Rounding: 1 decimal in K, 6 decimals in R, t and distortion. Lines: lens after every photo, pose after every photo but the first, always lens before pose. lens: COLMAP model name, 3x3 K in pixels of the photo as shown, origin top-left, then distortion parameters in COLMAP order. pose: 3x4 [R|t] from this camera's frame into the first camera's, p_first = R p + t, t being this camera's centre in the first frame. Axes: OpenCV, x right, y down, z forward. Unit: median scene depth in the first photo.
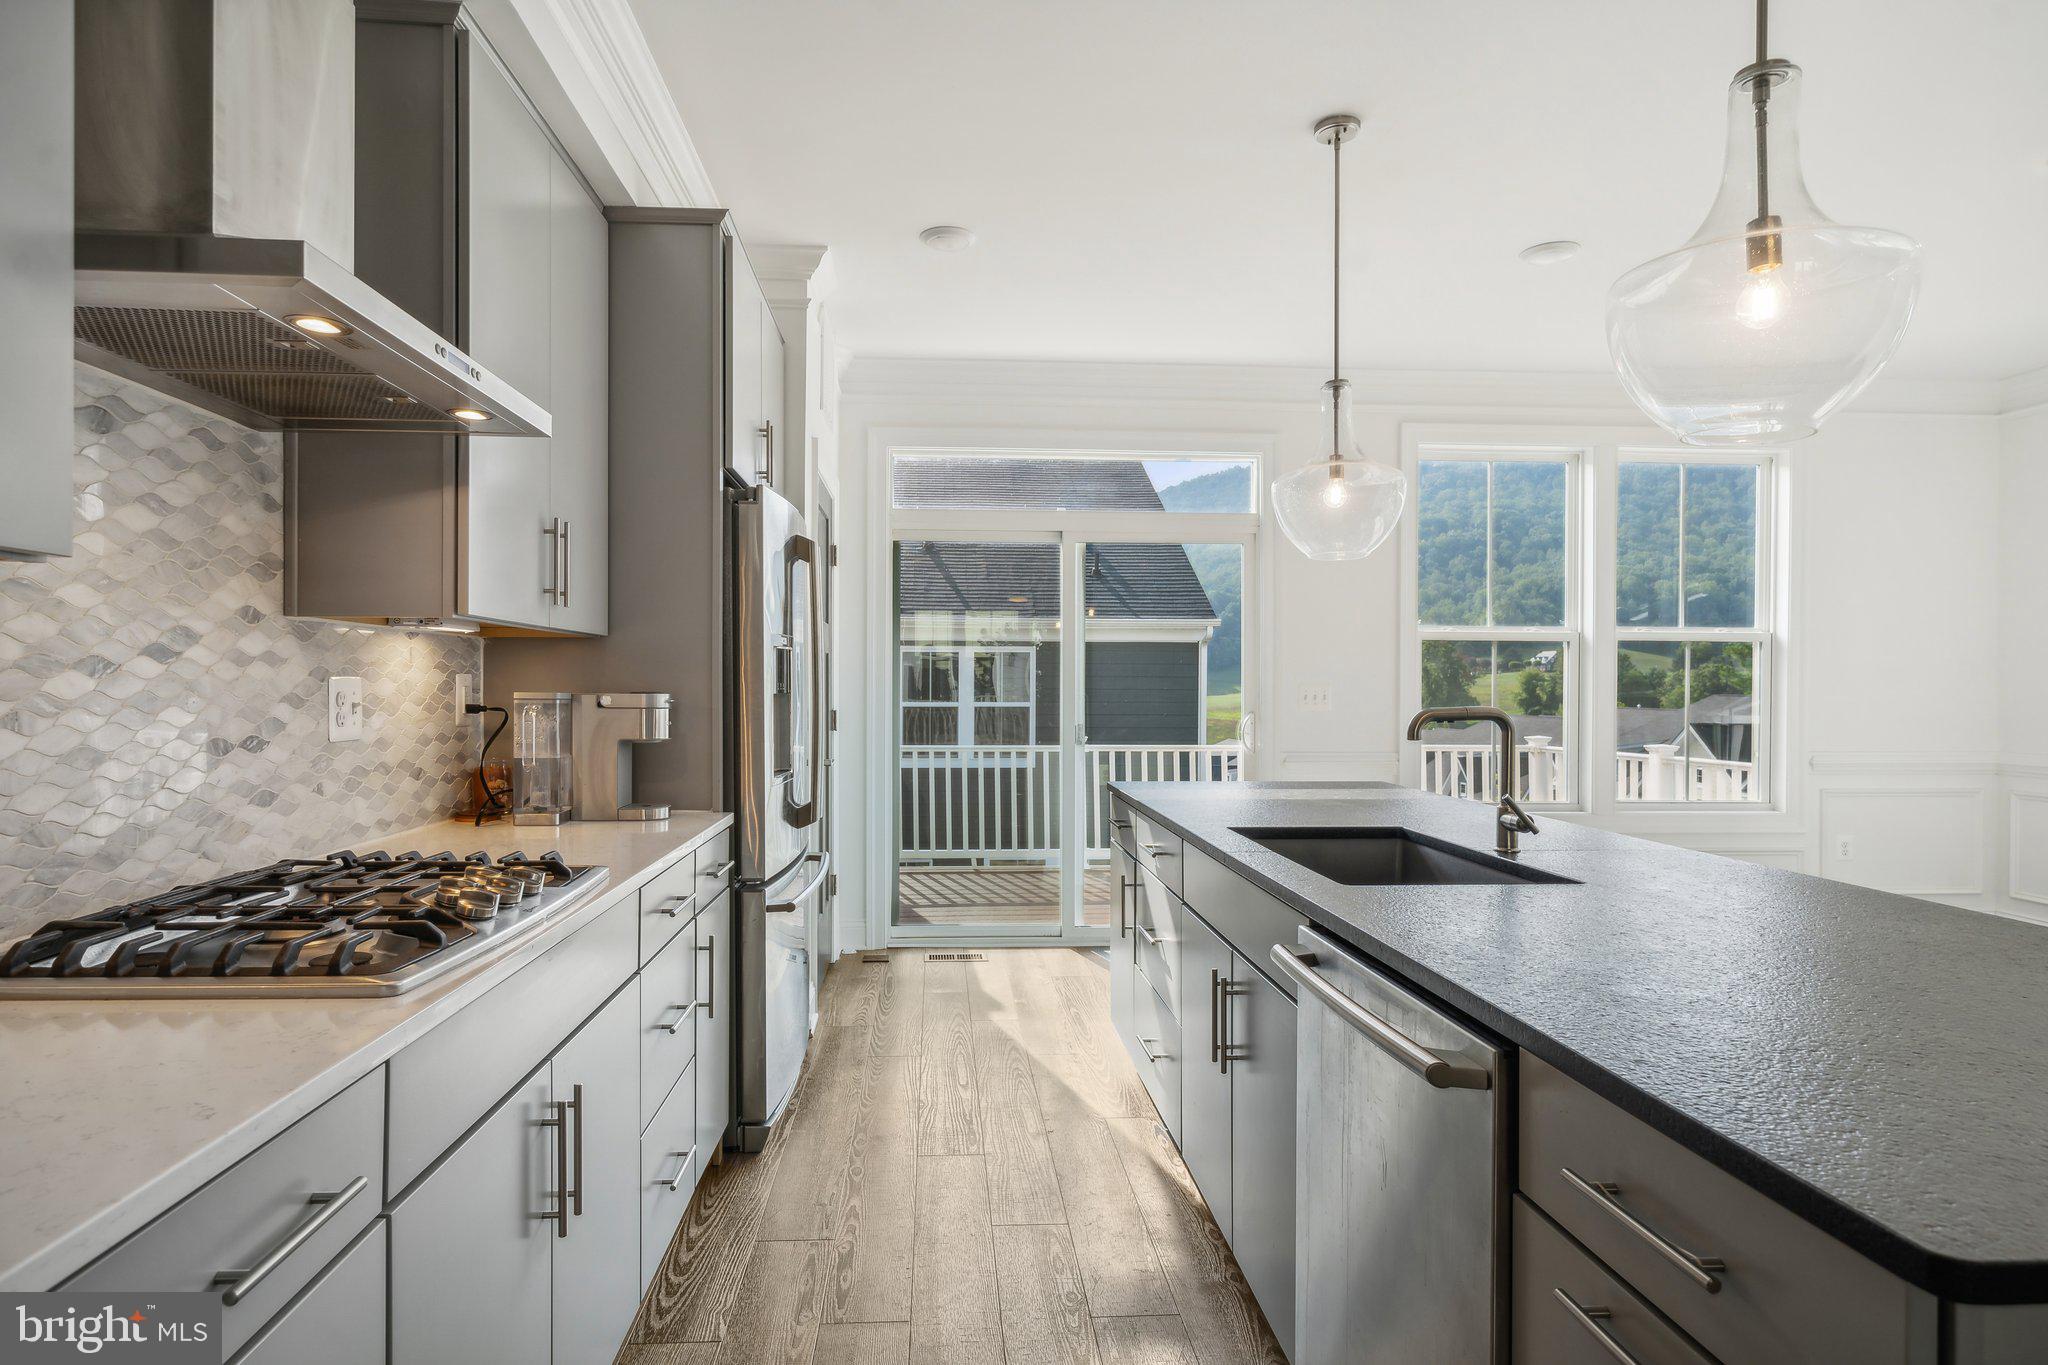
lens RADIAL K [[1105.6, 0, 997.6], [0, 1105.6, 687.8], [0, 0, 1]] dist [0.002150, 0.001031]
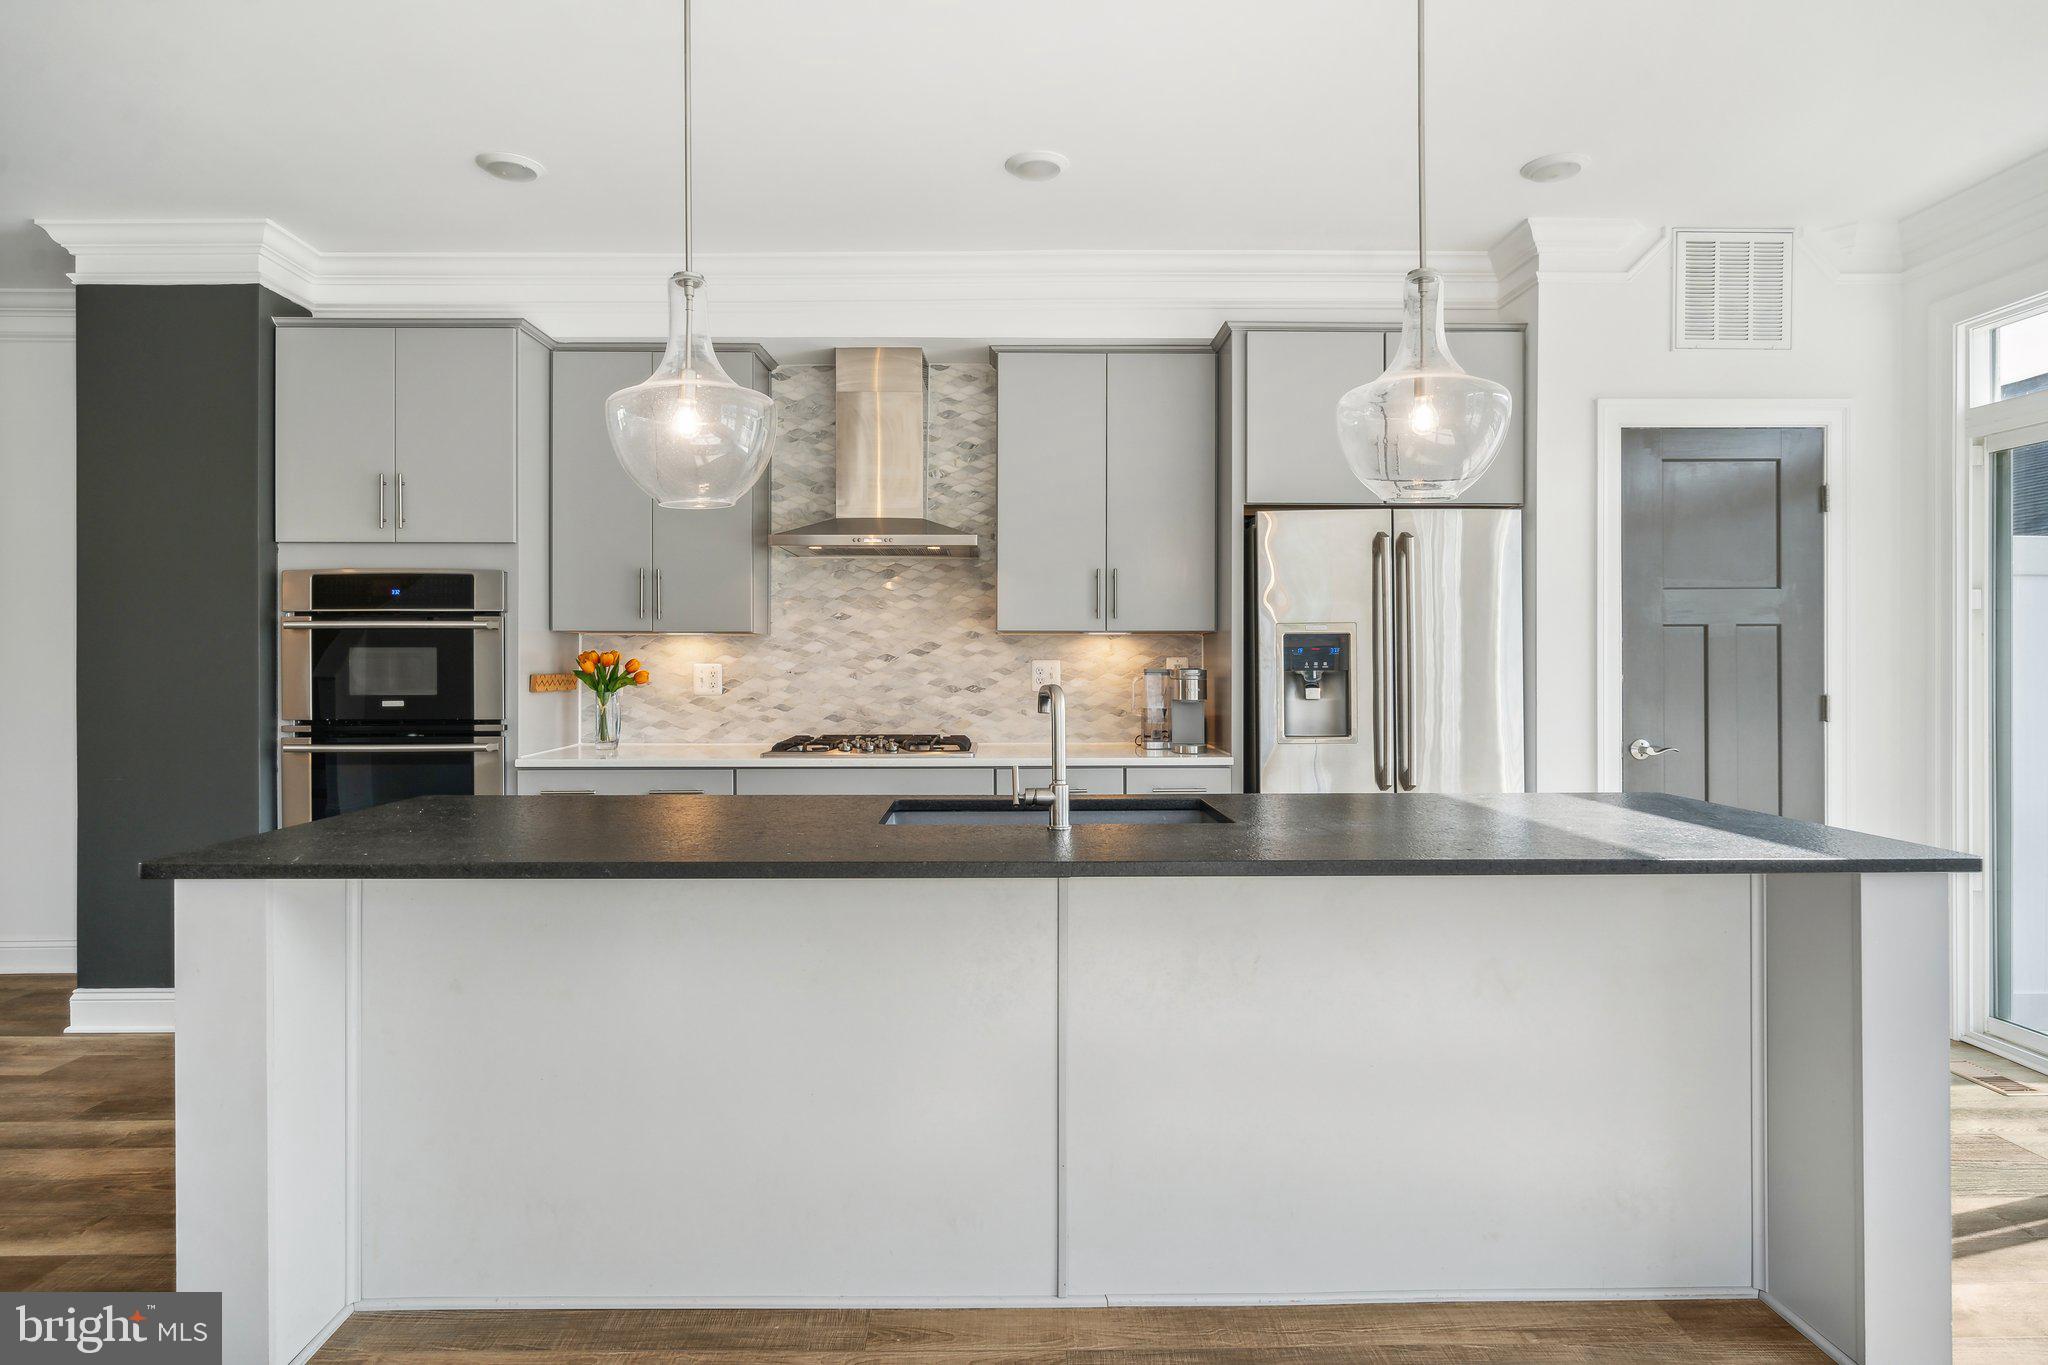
lens RADIAL K [[1127.3, 0, 1020.7], [0, 1127.3, 658.8], [0, 0, 1]] dist [-0.000607, -0.000310]
pose [[-0.043133, -0.005085, -0.999056, 1.193756], [-0.001601, 0.999986, -0.005021, -0.001474], [0.999068, 0.001383, -0.043140, 0.820425]]
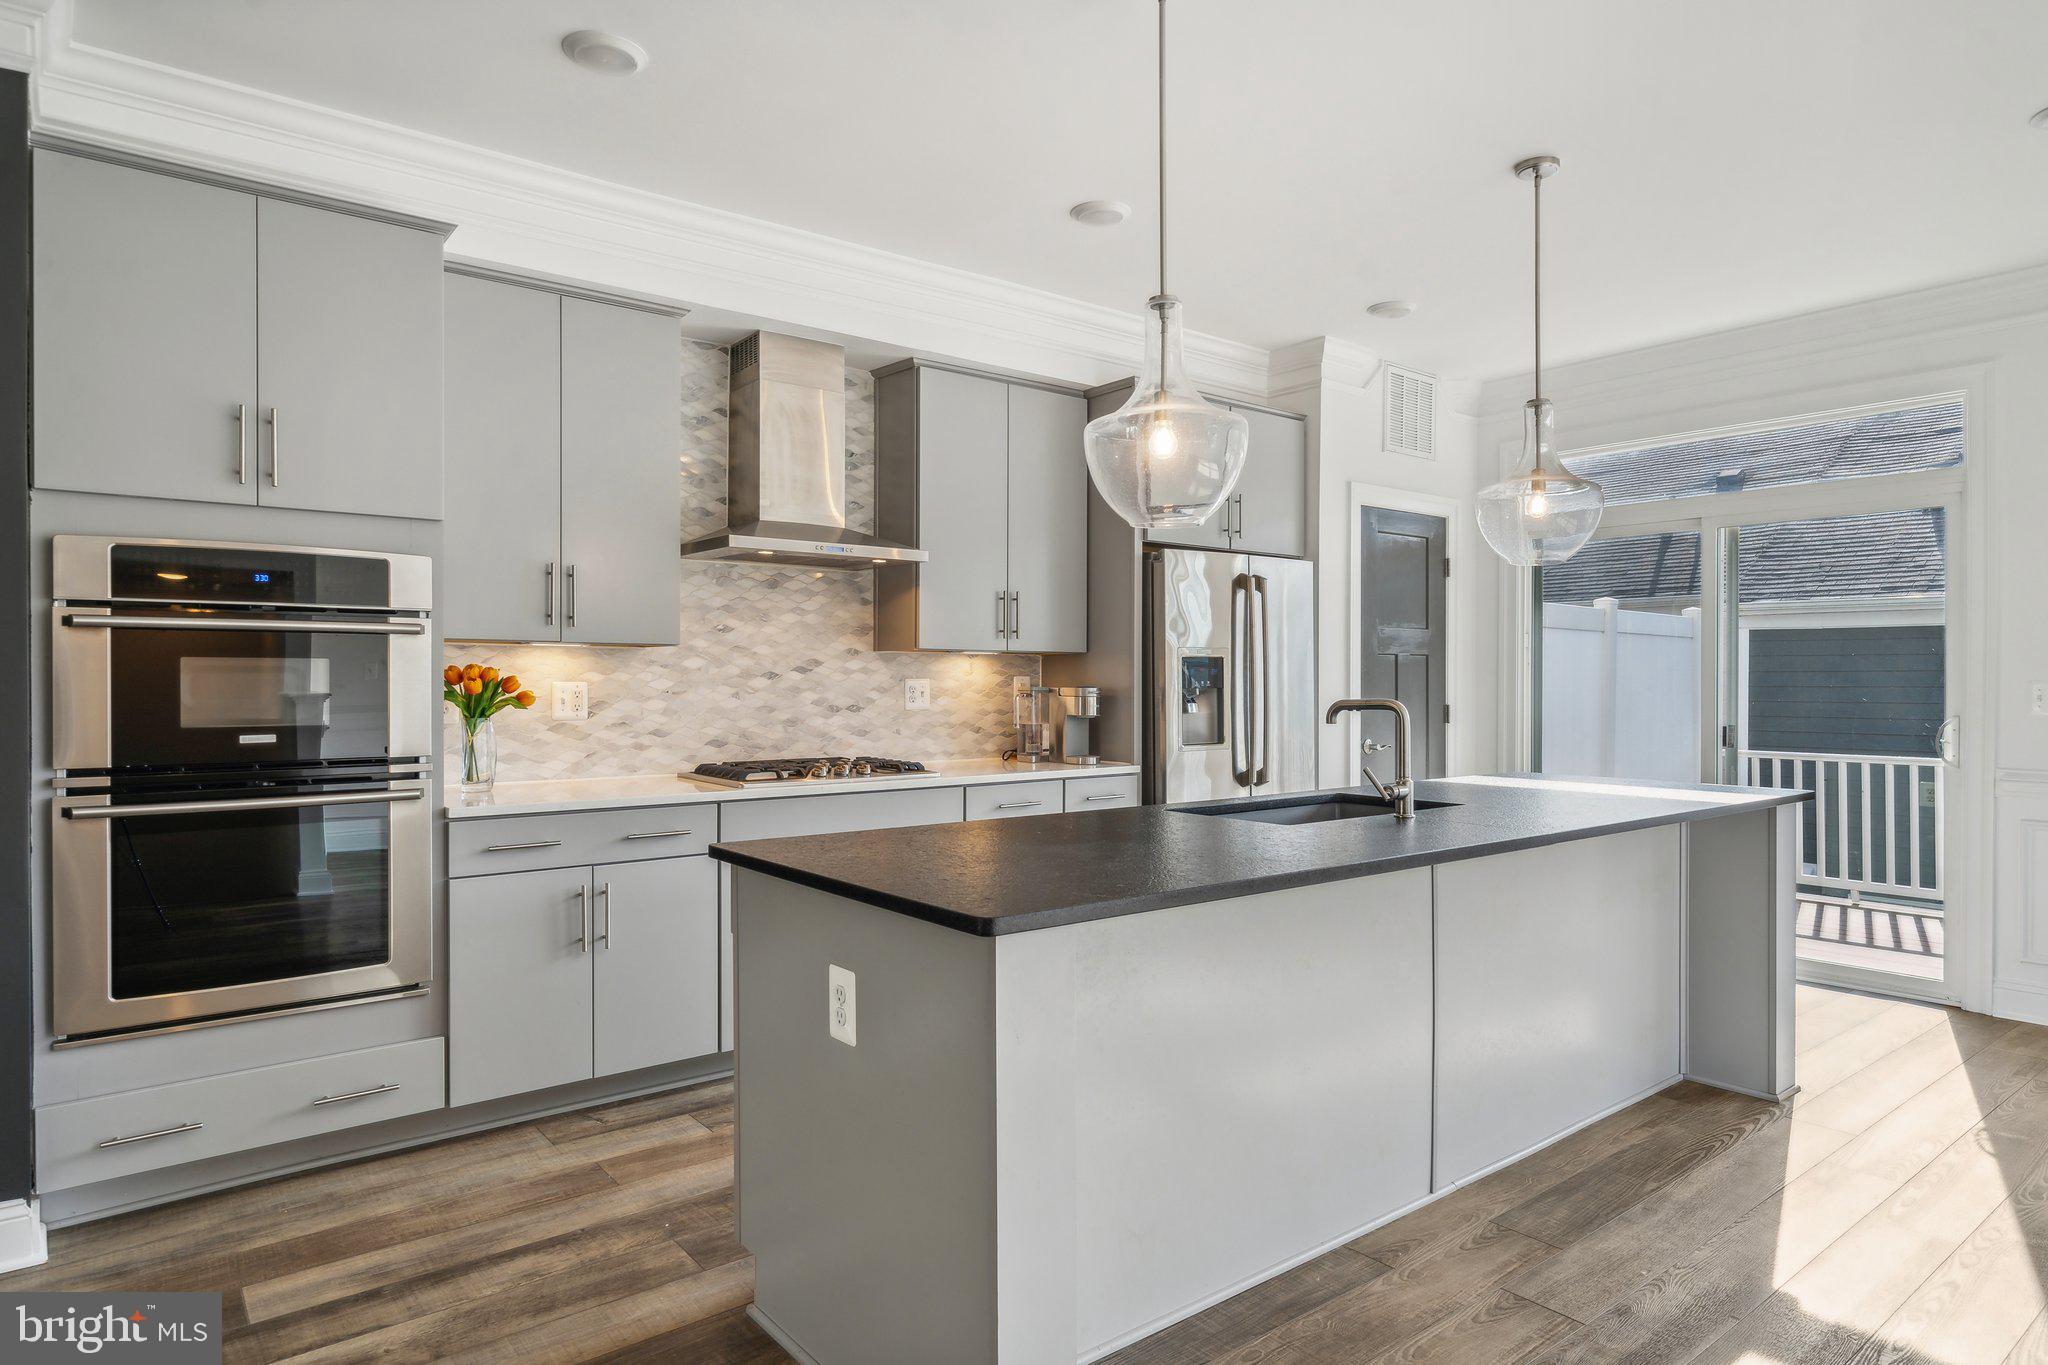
lens RADIAL K [[1176.7, 0, 1024.0], [0, 1176.7, 682.5], [0, 0, 1]] dist [-0.000238, 0.000607]
pose [[0.574548, -0.000119, -0.818471, 1.033303], [-0.002031, 0.999997, -0.001571, 0.000152], [0.818468, 0.002565, 0.574546, -0.074036]]
